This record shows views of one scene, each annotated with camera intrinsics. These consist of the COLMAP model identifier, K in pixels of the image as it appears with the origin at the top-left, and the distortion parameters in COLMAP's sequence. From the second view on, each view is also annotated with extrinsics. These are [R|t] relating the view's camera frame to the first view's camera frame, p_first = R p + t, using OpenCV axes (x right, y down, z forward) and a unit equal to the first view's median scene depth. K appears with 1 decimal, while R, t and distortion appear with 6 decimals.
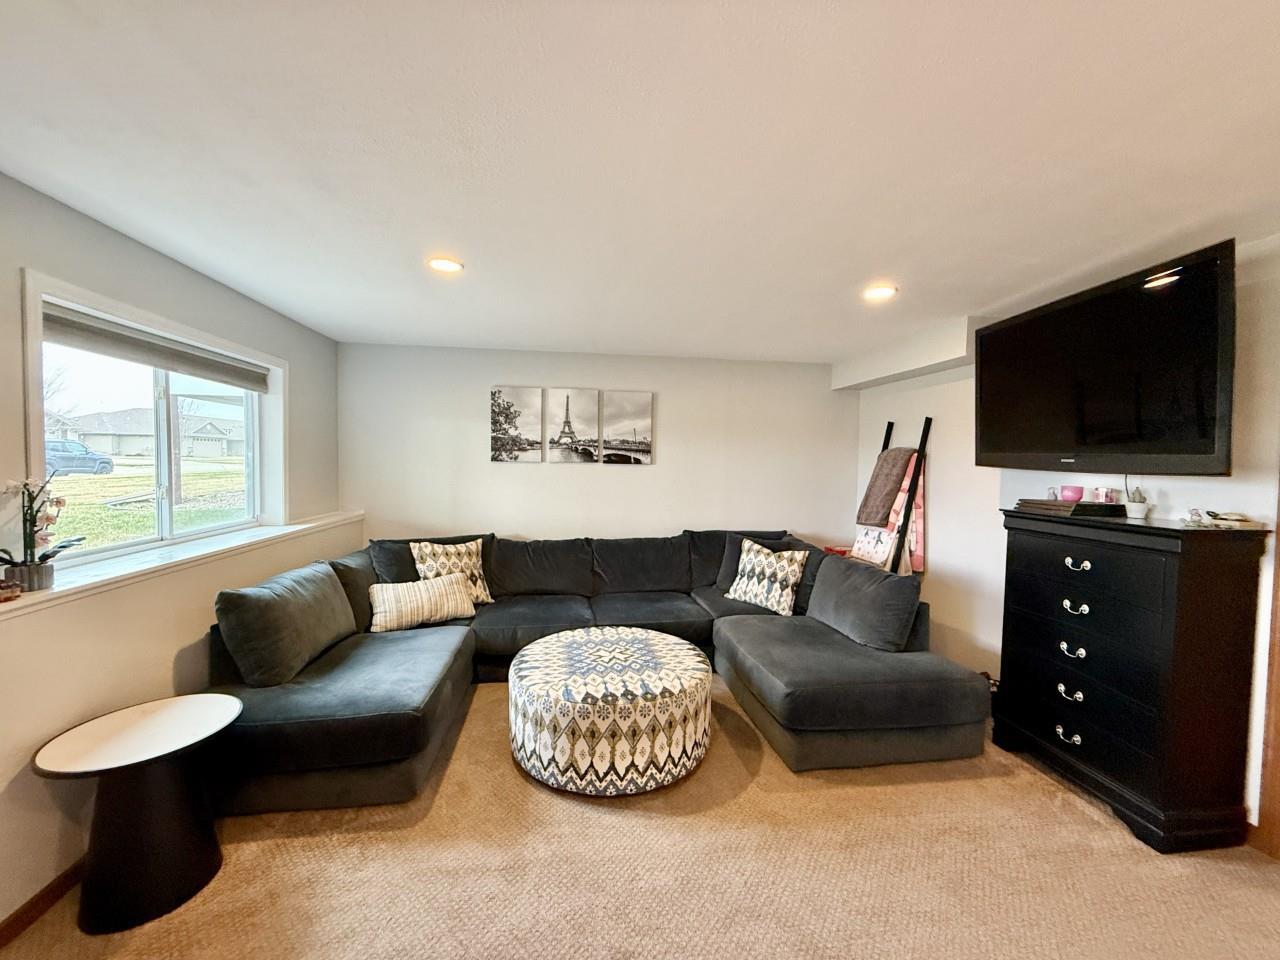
lens RADIAL K [[510.6, 0, 637.1], [0, 510.6, 478.4], [0, 0, 1]] dist [0.002051, -0.000094]
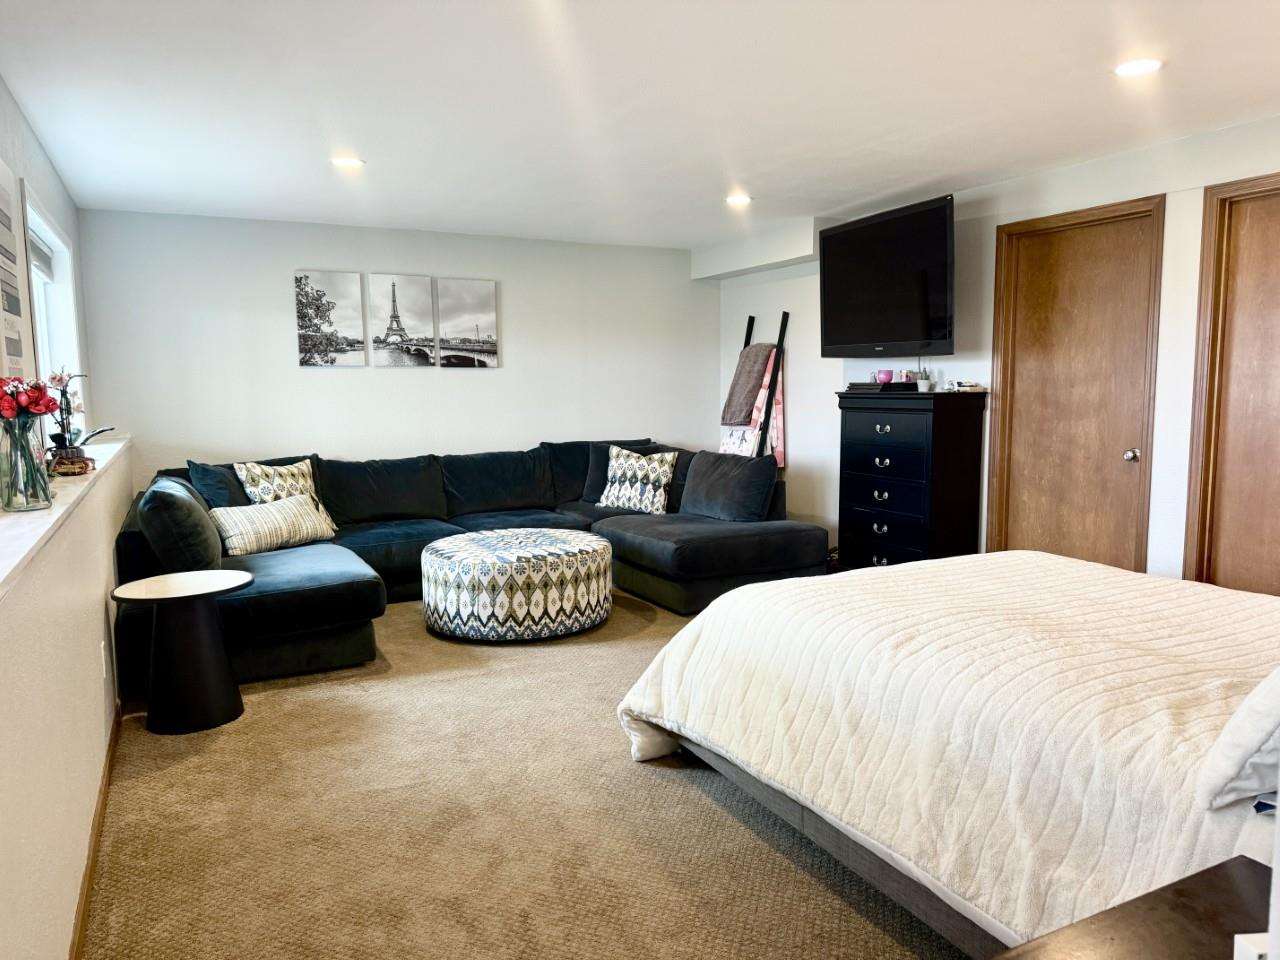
lens RADIAL K [[904.8, 0, 640.0], [0, 904.8, 480.0], [0, 0, 1]] dist [0.143730, -0.159380]
pose [[0.945130, -0.060998, 0.320951, -0.289851], [0.036832, 0.996046, 0.080840, 0.053413], [-0.324613, -0.064583, 0.943640, -0.609784]]
